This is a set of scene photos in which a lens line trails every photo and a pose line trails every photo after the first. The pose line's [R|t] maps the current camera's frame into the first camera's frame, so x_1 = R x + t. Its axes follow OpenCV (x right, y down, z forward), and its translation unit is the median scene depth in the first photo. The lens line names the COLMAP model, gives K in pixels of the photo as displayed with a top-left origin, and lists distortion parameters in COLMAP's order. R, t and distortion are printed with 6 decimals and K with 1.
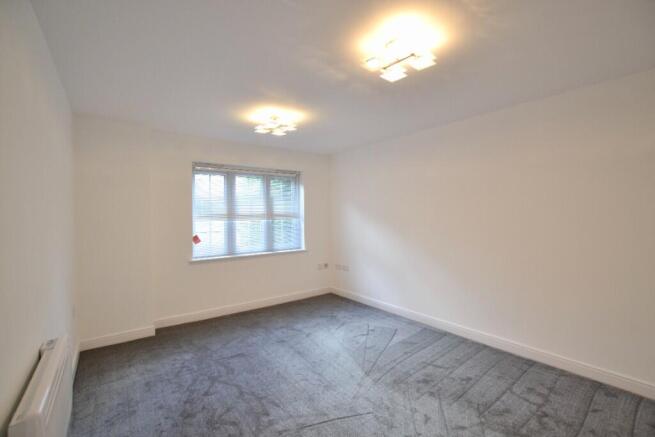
lens RADIAL K [[292.7, 0, 327.5], [0, 292.7, 218.5], [0, 0, 1]] dist [-0.063092, 0.000027]
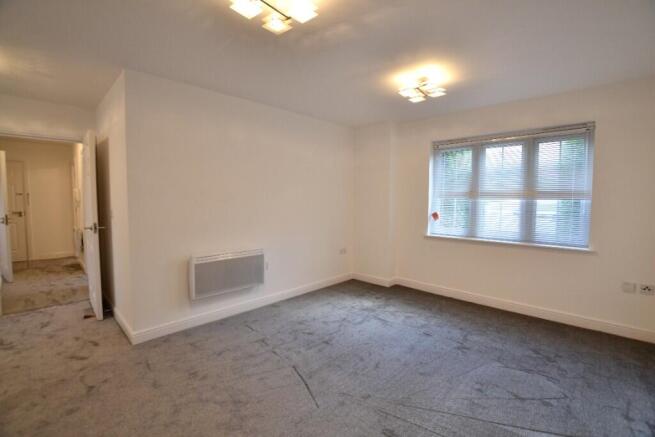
lens RADIAL K [[292.7, 0, 327.5], [0, 292.7, 218.5], [0, 0, 1]] dist [-0.000847, -0.000192]
pose [[0.117131, 0.083462, -0.989603, 0.562413], [-0.002707, 0.996485, 0.083722, -0.009133], [0.993113, -0.007128, 0.116945, 0.489132]]
